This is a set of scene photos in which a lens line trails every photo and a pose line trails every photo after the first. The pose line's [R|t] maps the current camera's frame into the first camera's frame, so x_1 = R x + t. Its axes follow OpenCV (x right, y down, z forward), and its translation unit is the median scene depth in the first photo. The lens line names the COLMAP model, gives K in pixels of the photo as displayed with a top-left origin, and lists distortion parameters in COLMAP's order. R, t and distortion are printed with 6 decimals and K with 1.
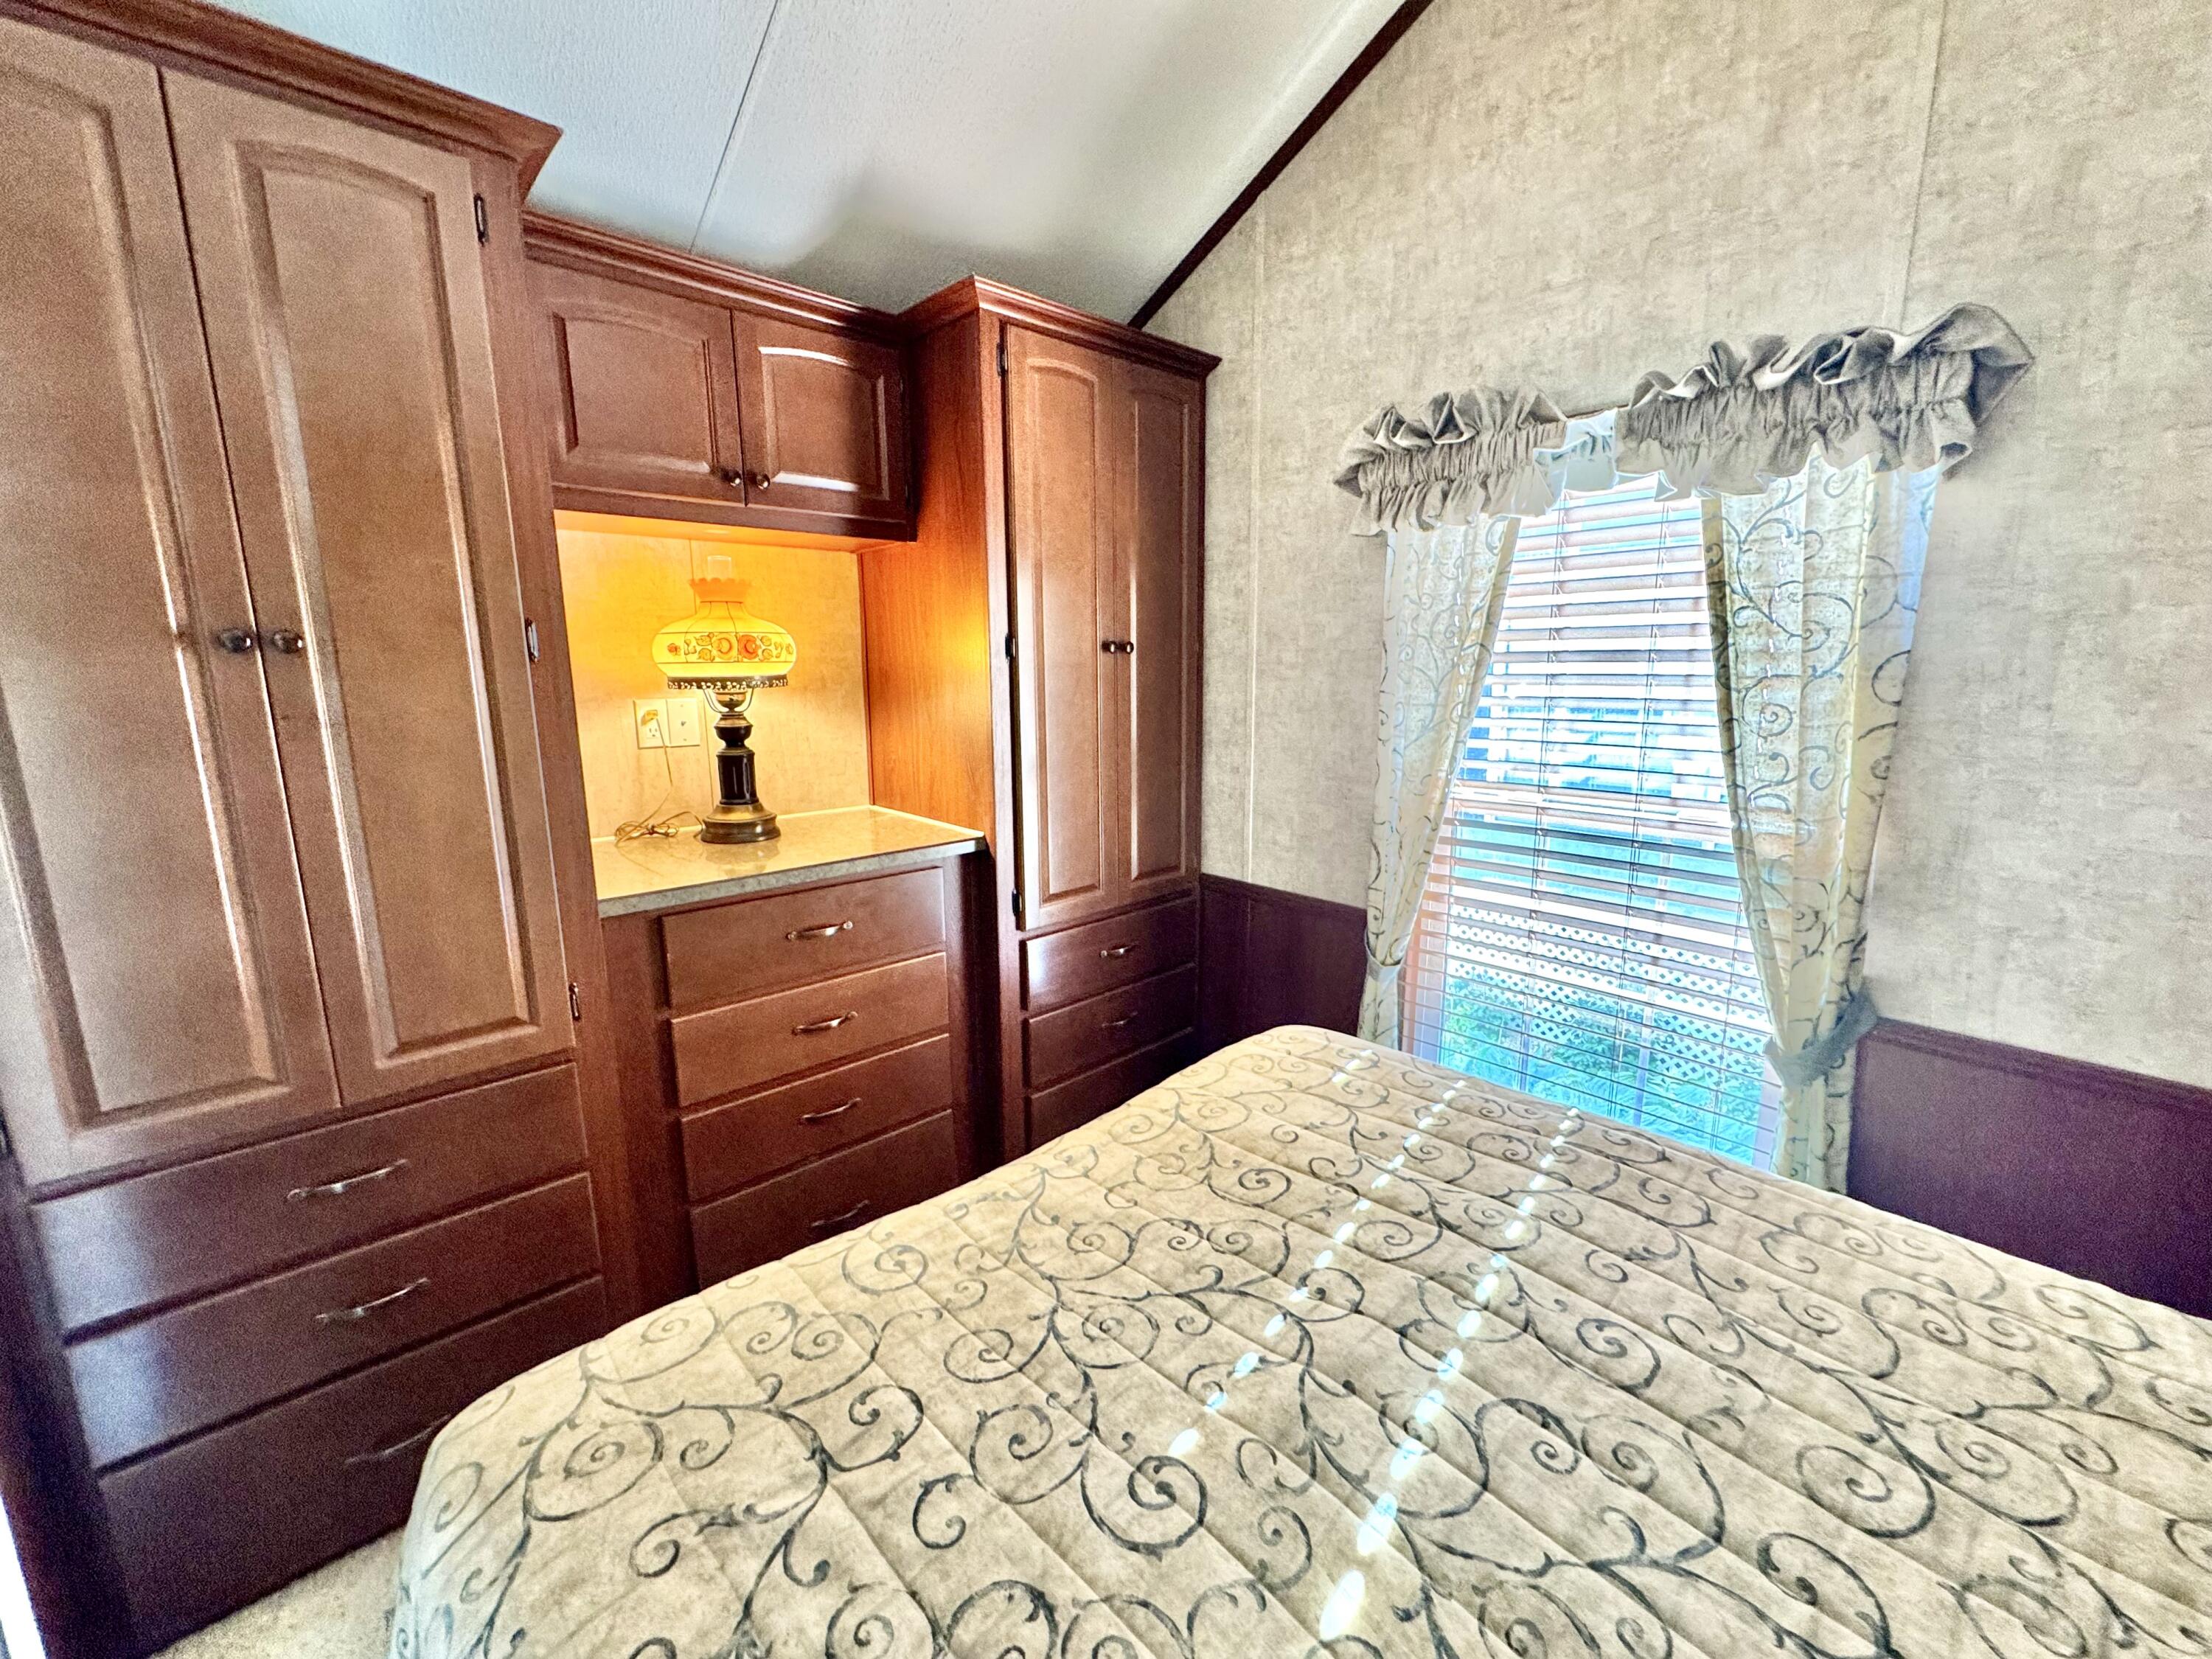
lens RADIAL K [[889.9, 0, 1109.9], [0, 889.9, 829.4], [0, 0, 1]] dist [-0.003501, 0.000480]
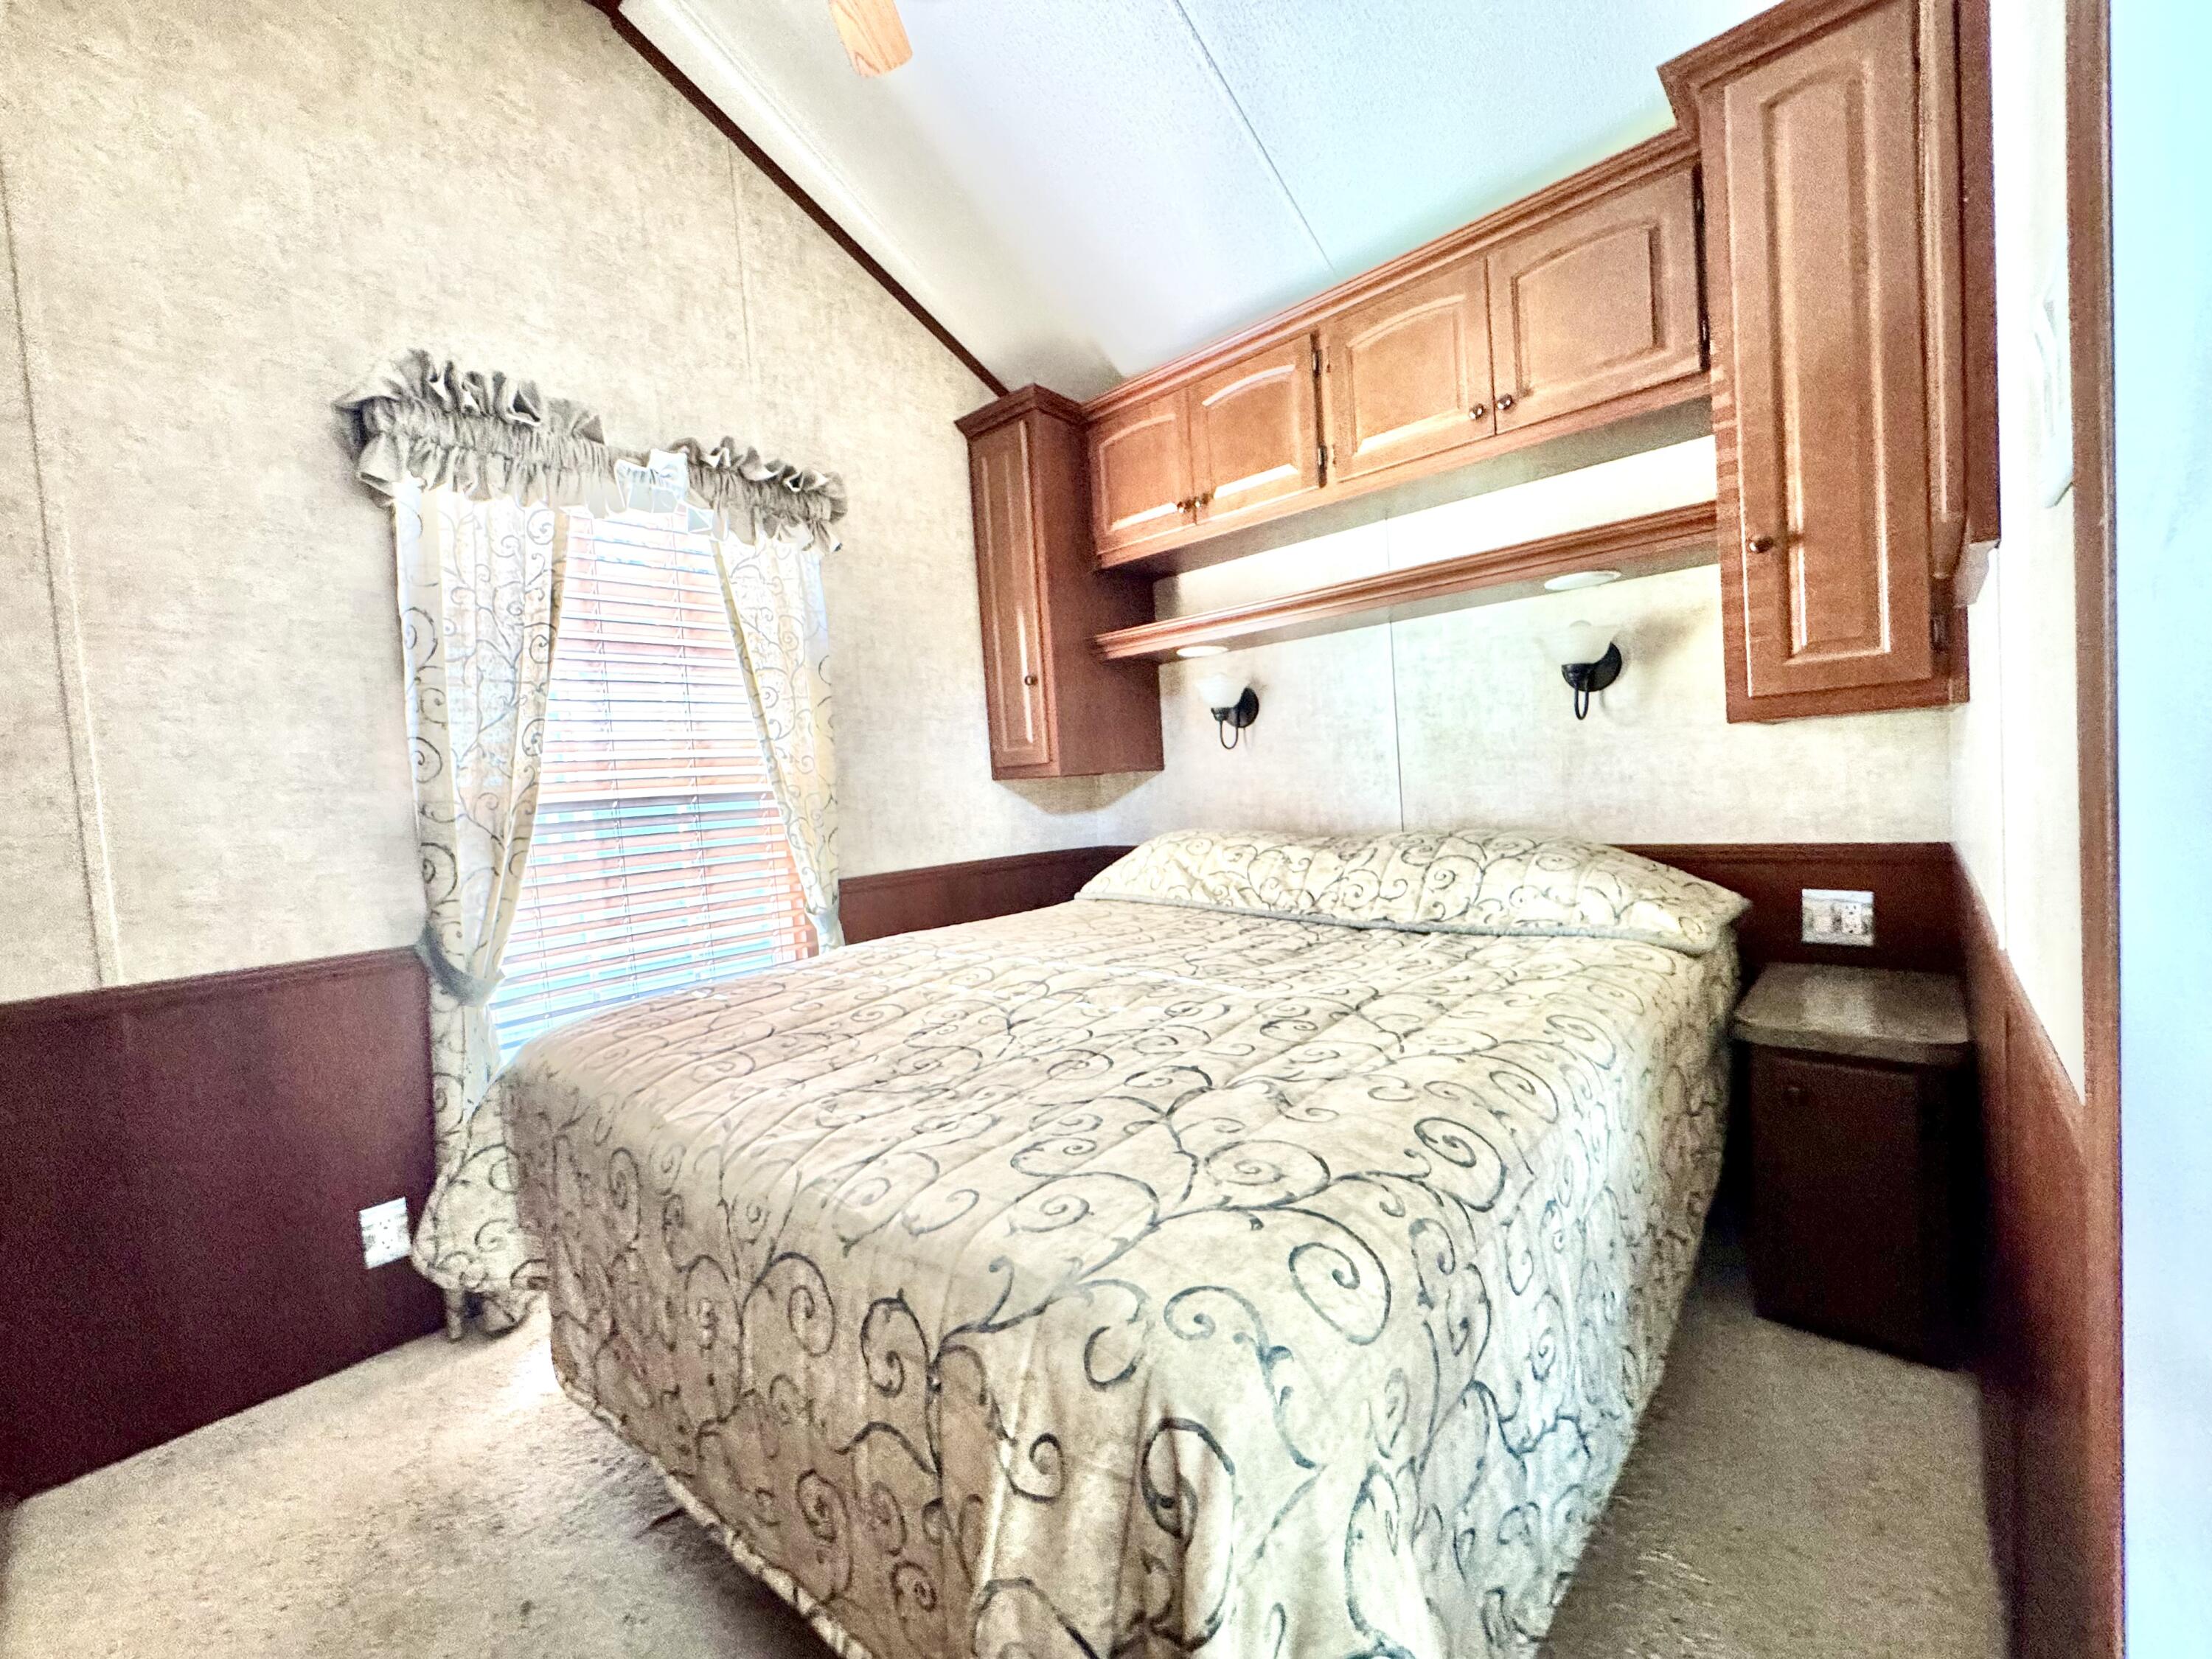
lens RADIAL K [[889.9, 0, 1098.3], [0, 889.9, 826.7], [0, 0, 1]] dist [-0.003501, 0.000480]
pose [[-0.087700, -0.034231, 0.995559, -1.096894], [0.251447, 0.966286, 0.055375, 0.197466], [-0.963890, 0.255186, -0.076135, 0.844177]]
